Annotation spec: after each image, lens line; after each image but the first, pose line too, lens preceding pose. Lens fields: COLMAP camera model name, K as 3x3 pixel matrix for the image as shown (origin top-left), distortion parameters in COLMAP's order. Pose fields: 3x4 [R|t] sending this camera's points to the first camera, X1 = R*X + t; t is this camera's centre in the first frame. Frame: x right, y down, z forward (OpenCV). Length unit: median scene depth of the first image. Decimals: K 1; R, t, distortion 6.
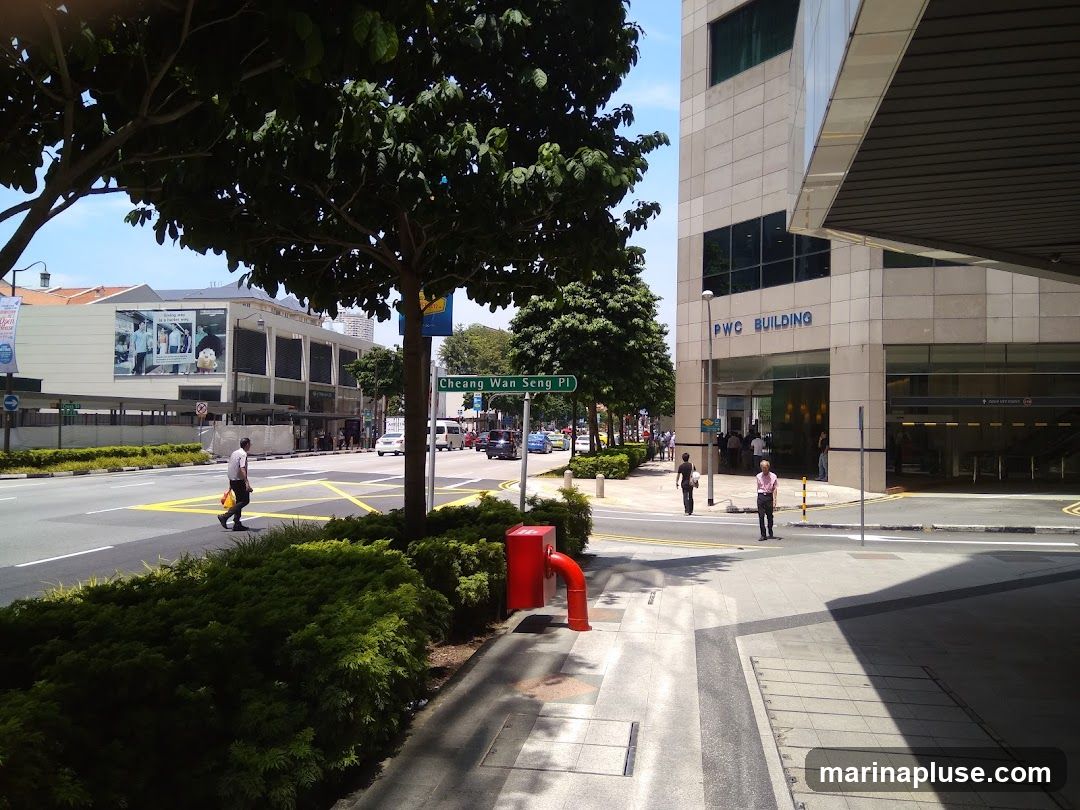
lens RADIAL K [[840.3, 0, 520.6], [0, 840.3, 418.1], [0, 0, 1]] dist [0.113913, -0.141280]
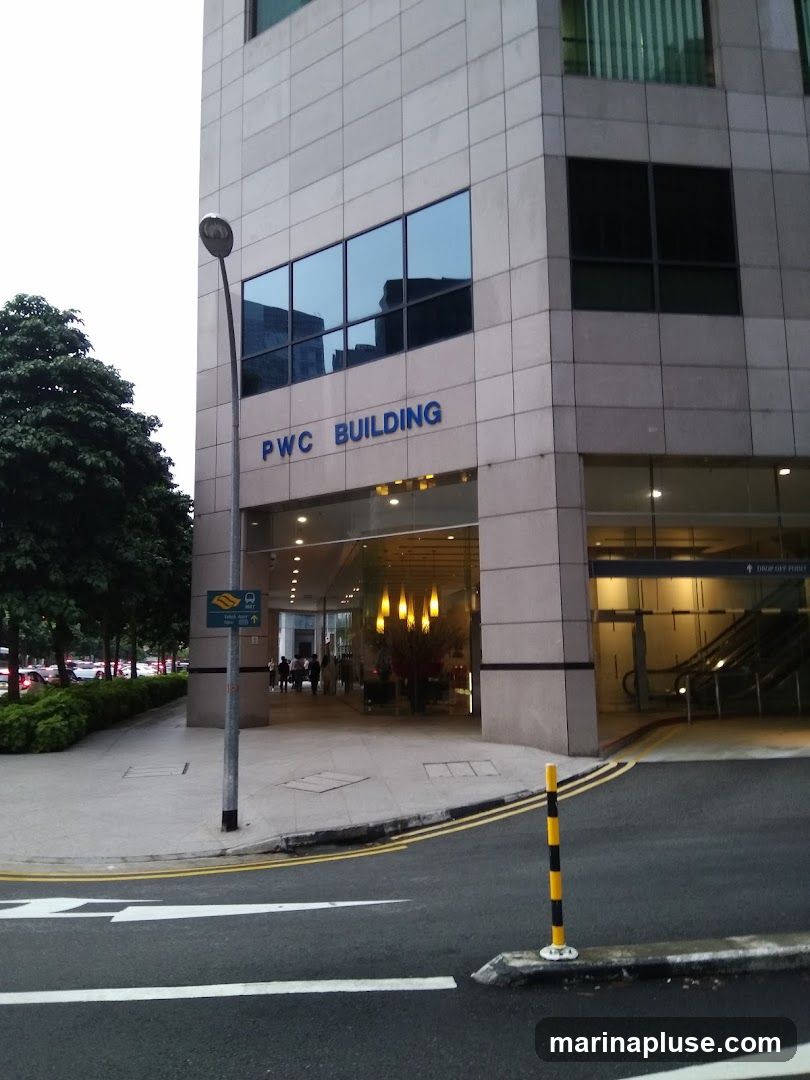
lens RADIAL K [[840.3, 0, 405.0], [0, 840.3, 540.0], [0, 0, 1]] dist [0.113913, -0.141280]
pose [[0.934032, 0.027075, 0.356161, 0.141329], [0.019301, 0.991841, -0.126015, 0.024272], [-0.356667, 0.124577, 0.925888, 0.544481]]
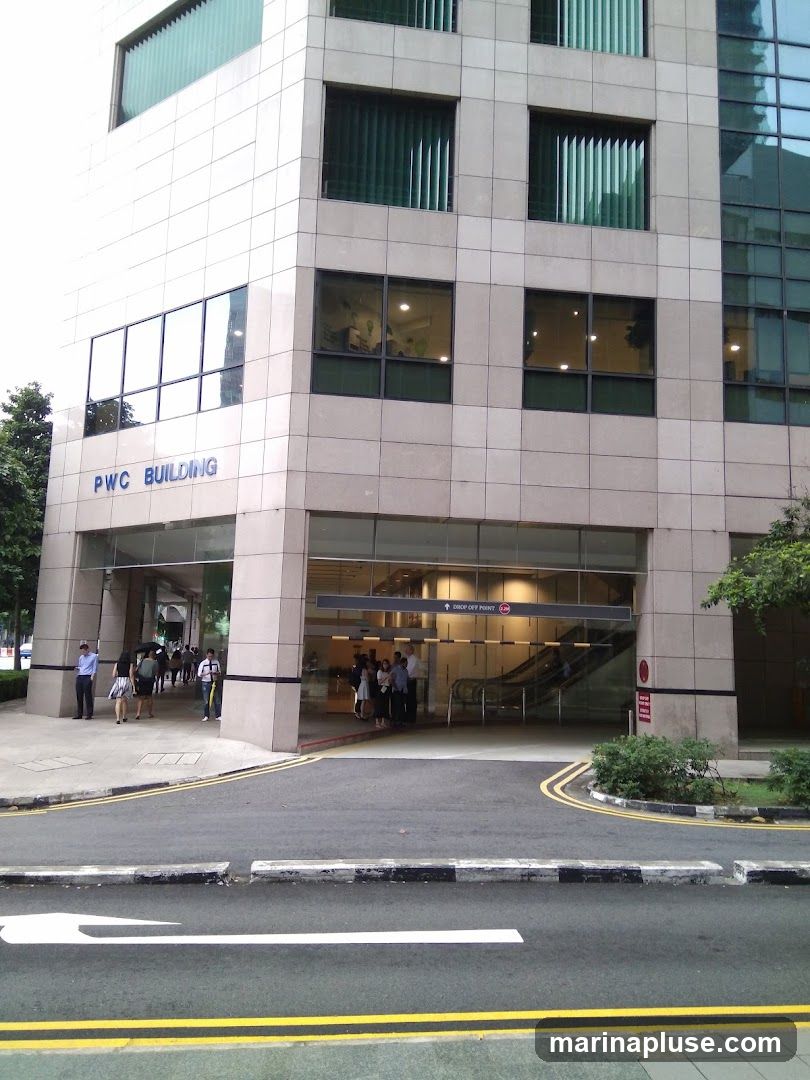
lens RADIAL K [[840.3, 0, 405.0], [0, 840.3, 540.0], [0, 0, 1]] dist [0.113913, -0.141280]
pose [[0.939275, 0.066116, 0.336736, 0.267620], [-0.029110, 0.993079, -0.113787, 0.004243], [-0.341929, 0.097075, 0.934698, 0.371016]]
